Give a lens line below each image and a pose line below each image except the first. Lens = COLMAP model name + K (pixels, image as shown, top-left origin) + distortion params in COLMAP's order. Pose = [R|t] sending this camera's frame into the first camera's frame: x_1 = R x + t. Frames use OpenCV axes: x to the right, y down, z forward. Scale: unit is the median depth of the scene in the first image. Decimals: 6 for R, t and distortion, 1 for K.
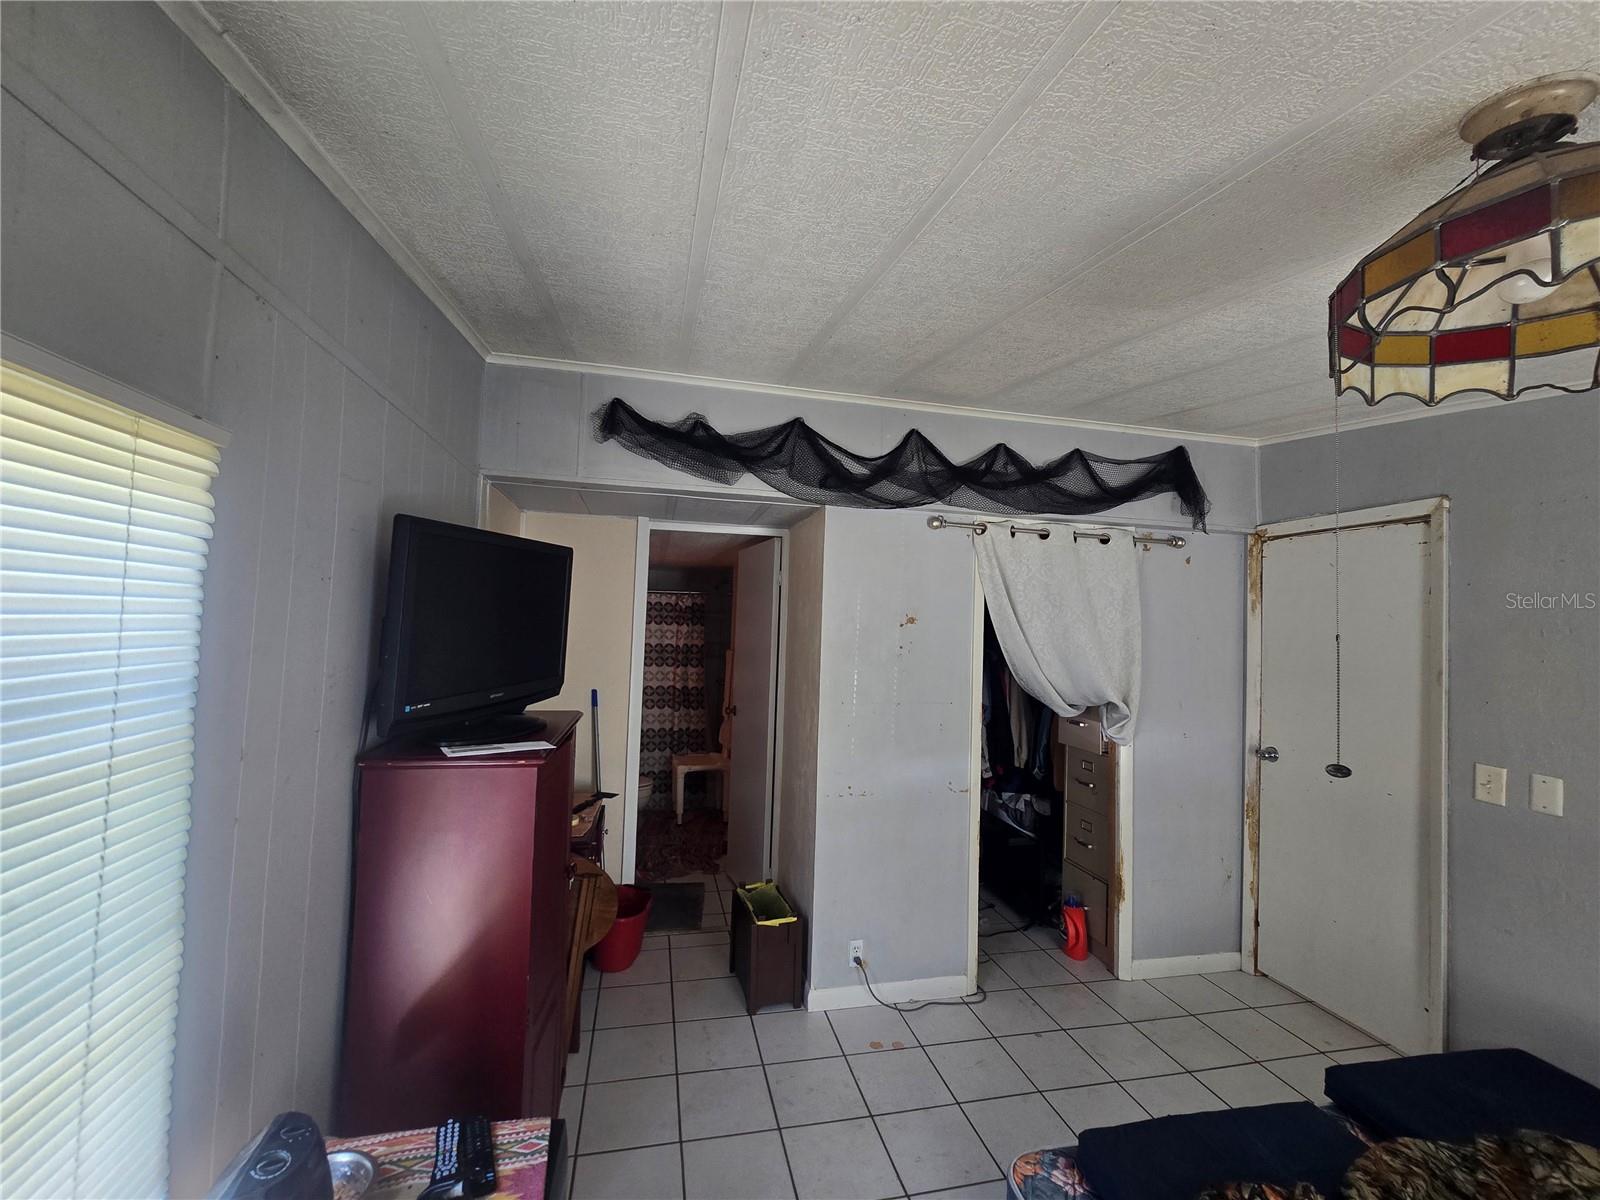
lens RADIAL K [[663.0, 0, 800.0], [0, 663.0, 600.0], [0, 0, 1]] dist [-0.002340, 0.006358]
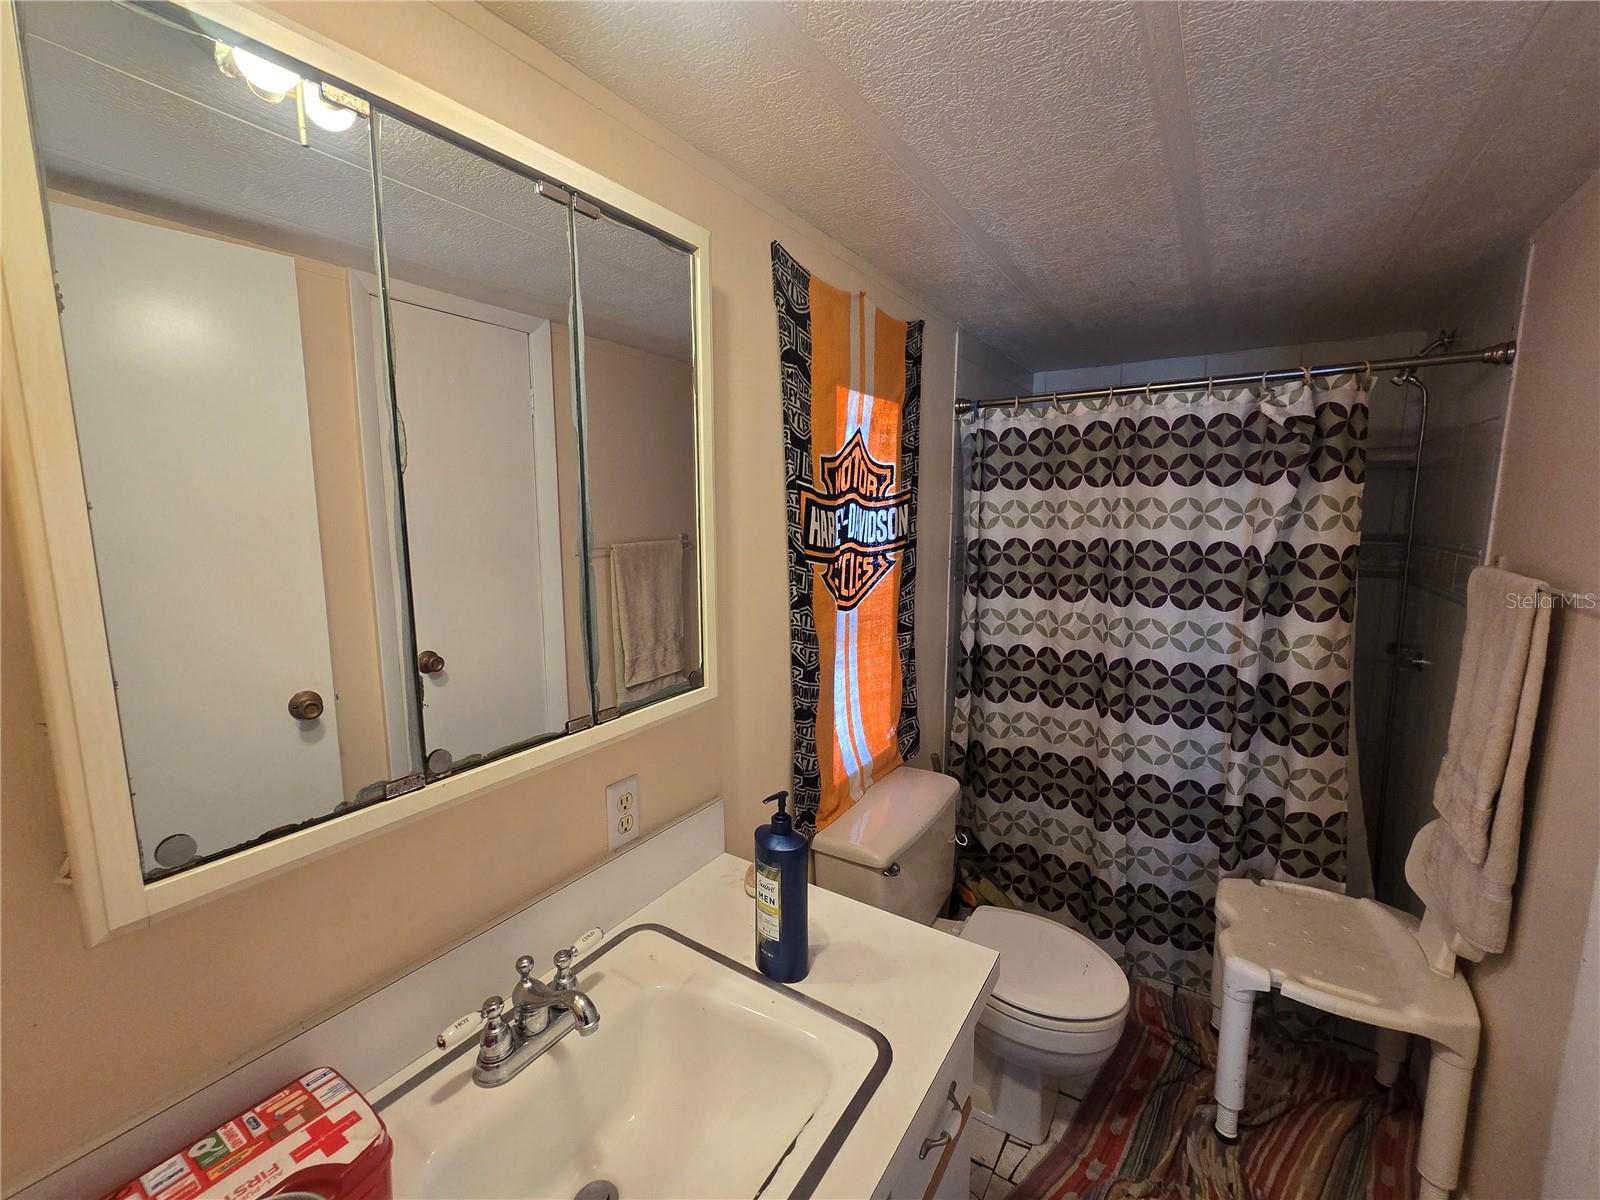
lens RADIAL K [[663.0, 0, 800.0], [0, 663.0, 600.0], [0, 0, 1]] dist [-0.002340, 0.006358]
pose [[0.686358, 0.065254, -0.724330, -0.100772], [0.048823, 0.989585, 0.135415, 0.039466], [0.725623, -0.128307, 0.676024, 0.621783]]
